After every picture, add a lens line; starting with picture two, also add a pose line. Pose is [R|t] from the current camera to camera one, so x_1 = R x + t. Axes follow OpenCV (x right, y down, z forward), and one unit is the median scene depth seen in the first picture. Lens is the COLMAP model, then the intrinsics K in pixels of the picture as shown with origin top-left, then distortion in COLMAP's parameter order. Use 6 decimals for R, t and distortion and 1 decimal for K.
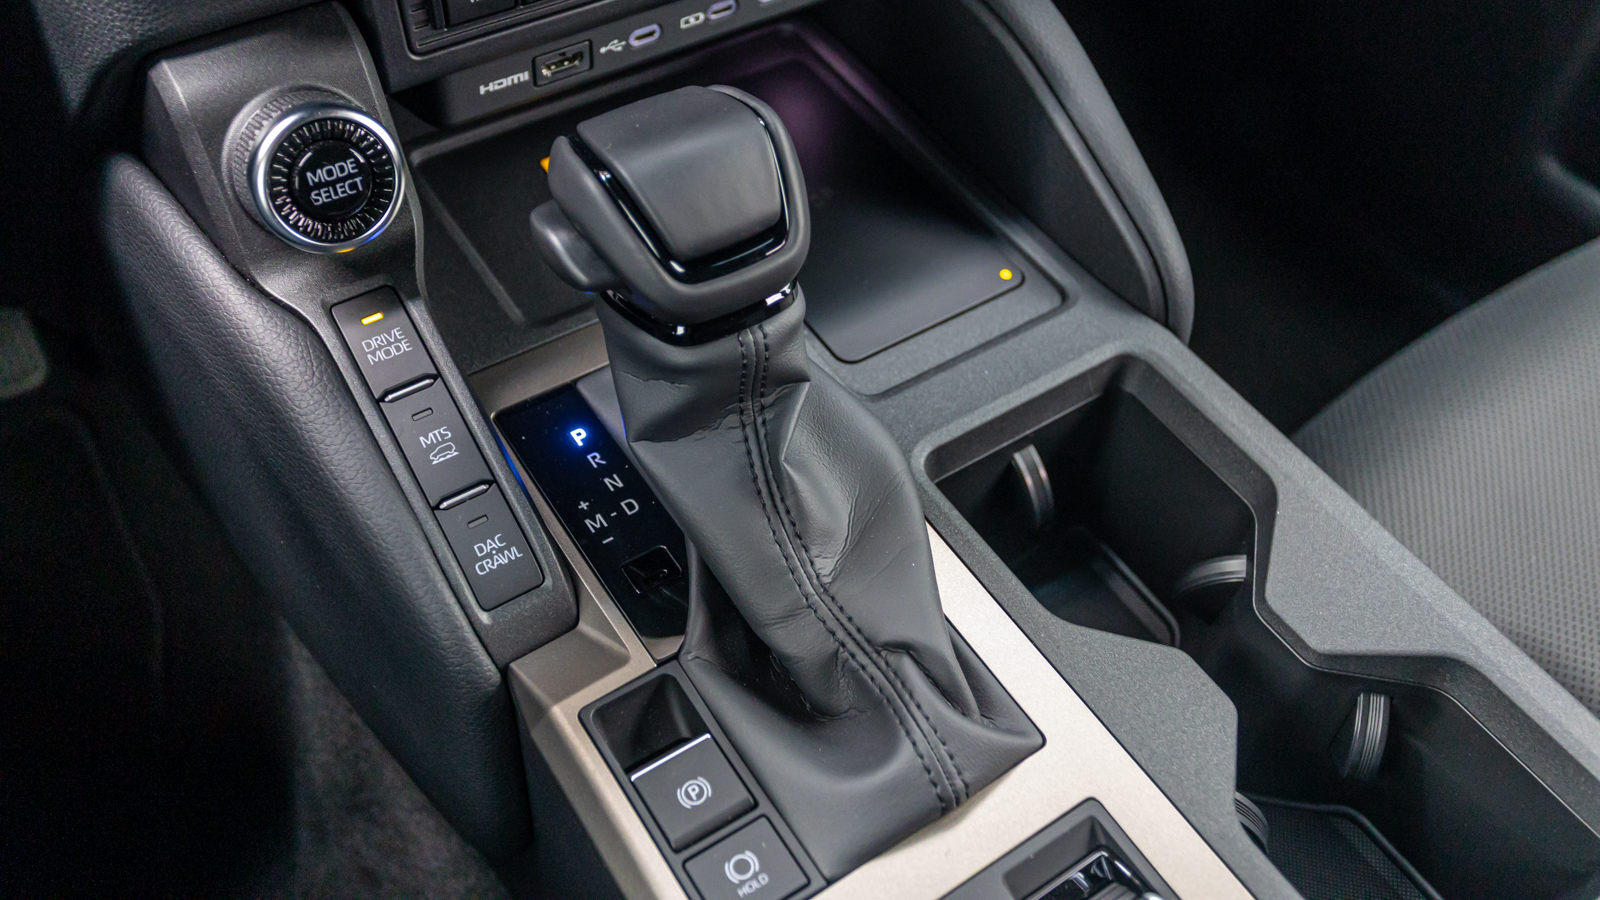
lens RADIAL K [[1405.6, 0, 800.0], [0, 1405.6, 450.0], [0, 0, 1]] dist [-0.077389, 0.002285]
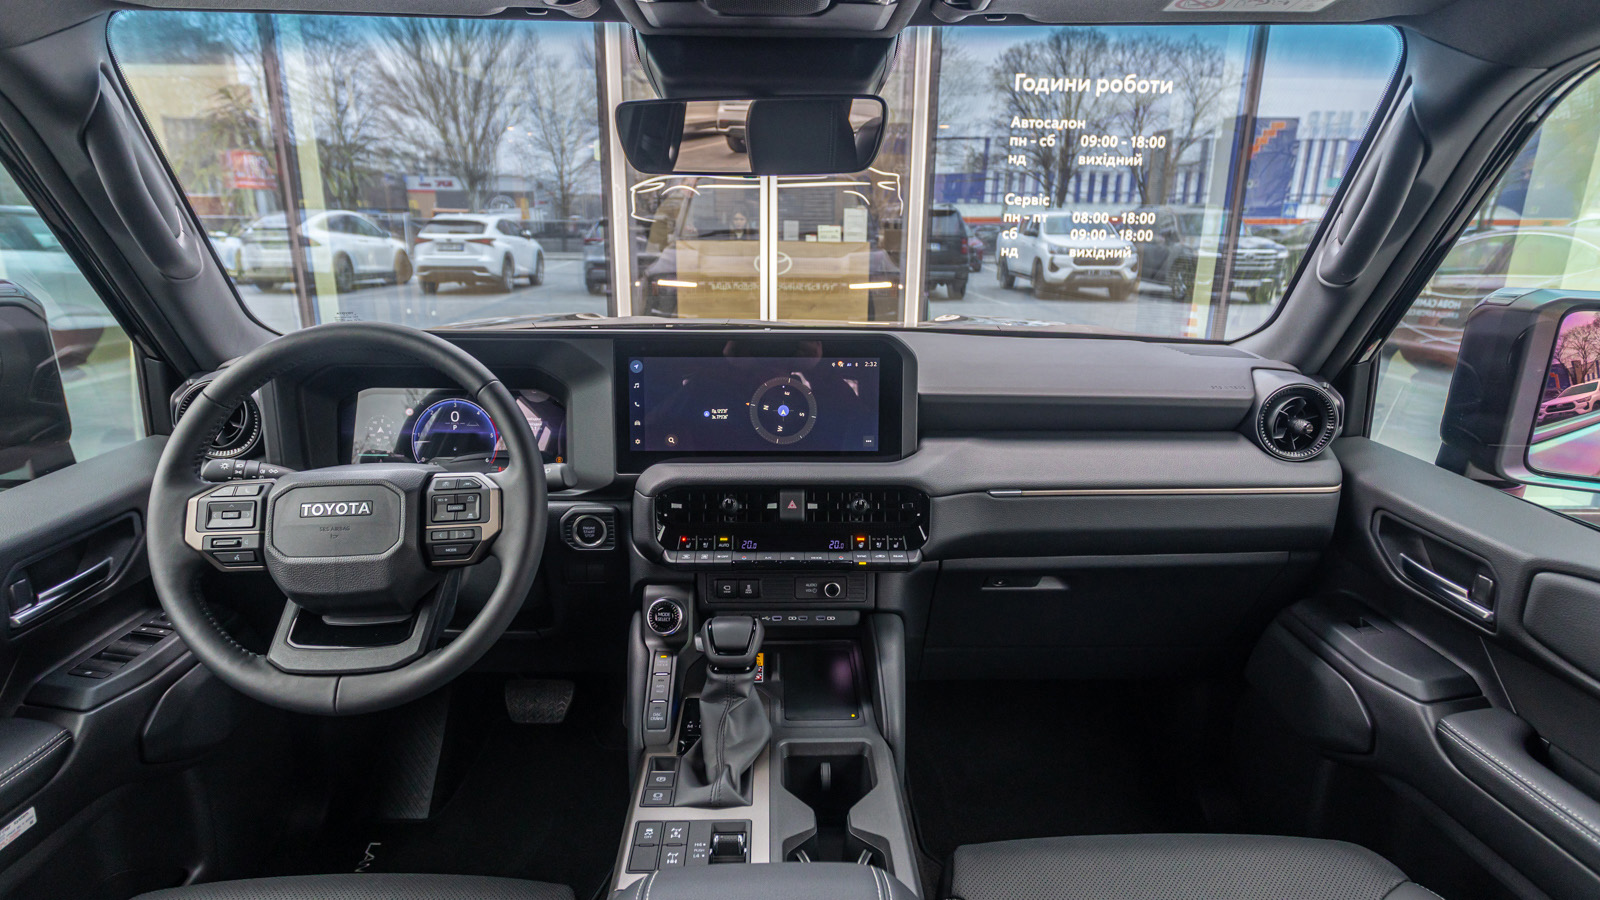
lens RADIAL K [[864.9, 0, 800.0], [0, 864.9, 450.0], [0, 0, 1]] dist [-0.020286, 0.034171]
pose [[0.847904, 0.097132, -0.521176, 1.234141], [-0.386083, 0.786842, -0.481476, 0.472390], [0.363317, 0.609462, 0.704668, -0.921155]]
